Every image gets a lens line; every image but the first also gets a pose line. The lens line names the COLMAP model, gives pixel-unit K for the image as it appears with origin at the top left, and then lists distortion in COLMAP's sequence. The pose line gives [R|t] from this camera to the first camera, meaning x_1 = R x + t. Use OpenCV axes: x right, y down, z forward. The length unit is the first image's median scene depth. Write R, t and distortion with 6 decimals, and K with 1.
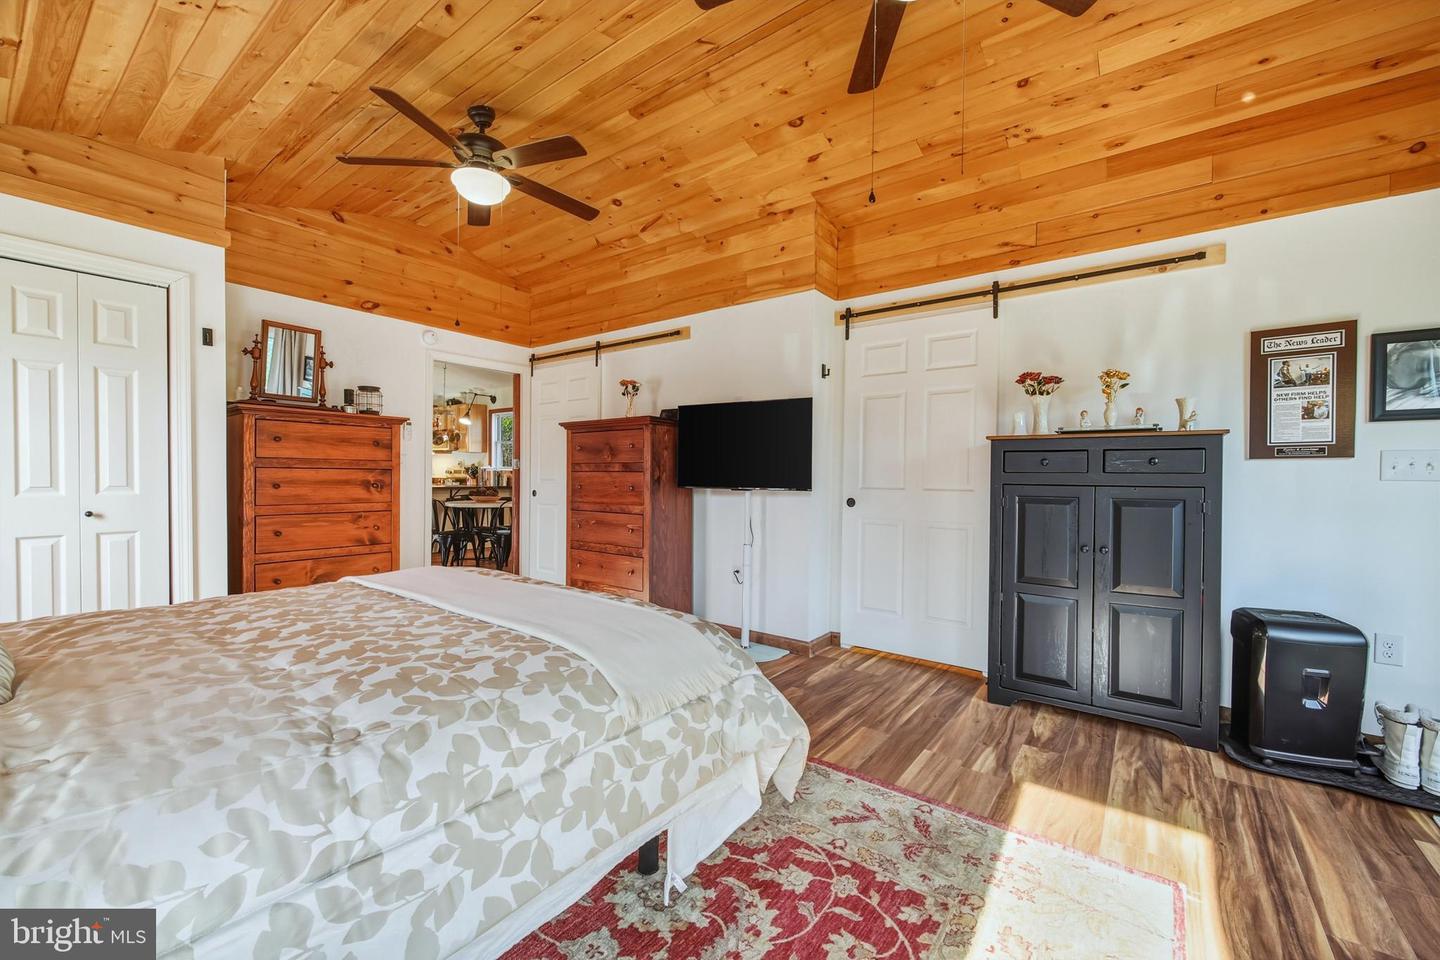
lens RADIAL K [[585.0, 0, 720.3], [0, 585.0, 485.2], [0, 0, 1]] dist [-0.000504, 0.000073]
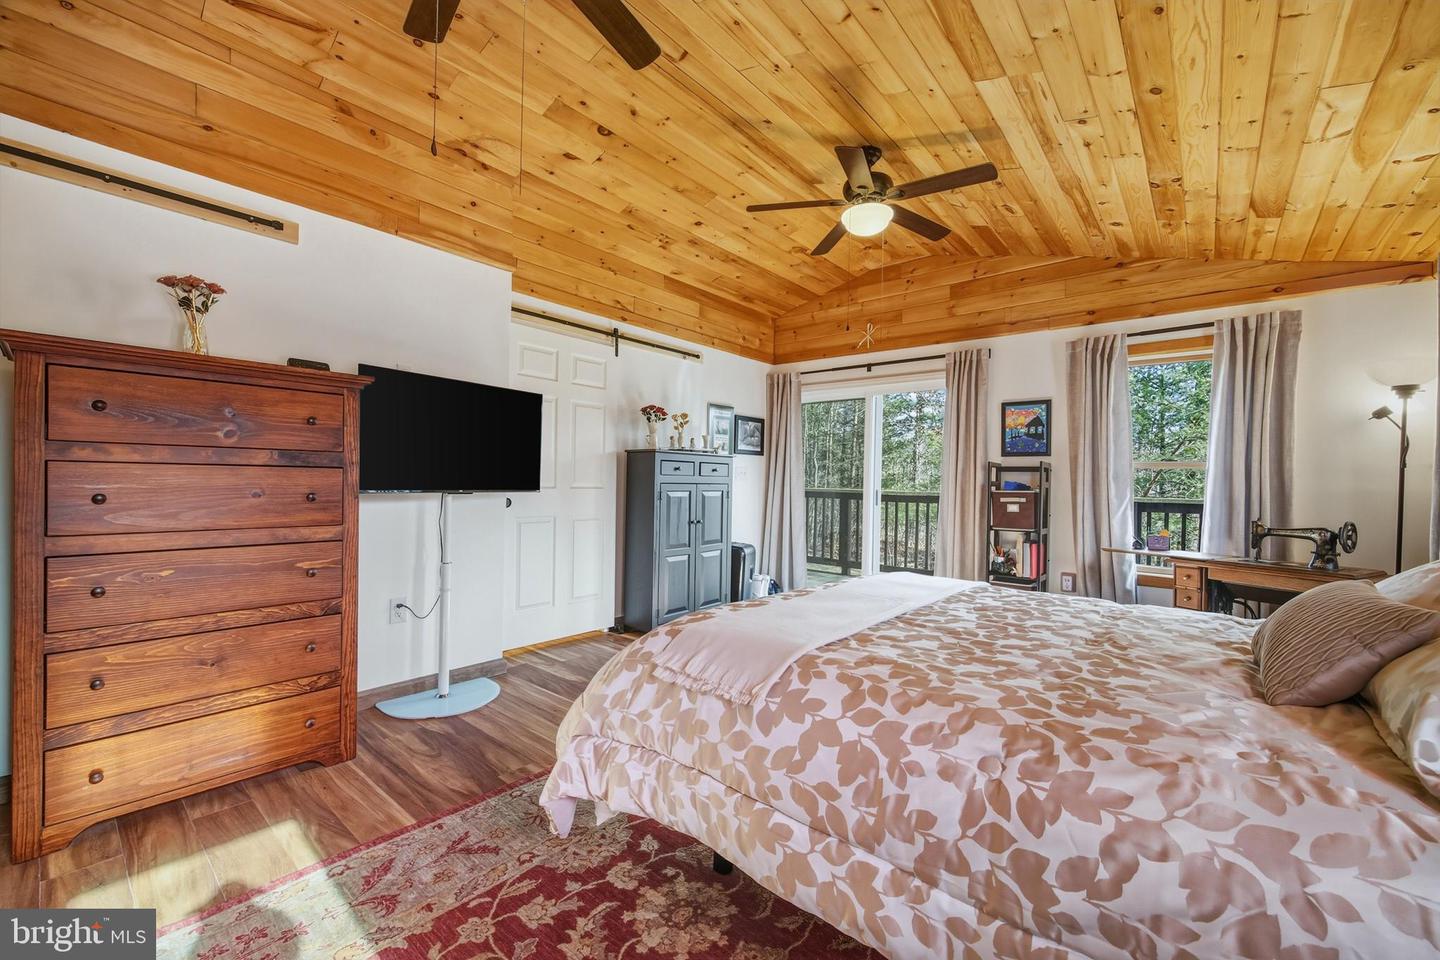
lens RADIAL K [[585.0, 0, 729.2], [0, 585.0, 480.3], [0, 0, 1]] dist [-0.000504, 0.000073]
pose [[0.043710, -0.010312, 0.998991, -0.827854], [-0.011196, 0.999879, 0.010811, -0.024716], [-0.998982, -0.011658, 0.043589, 0.684130]]
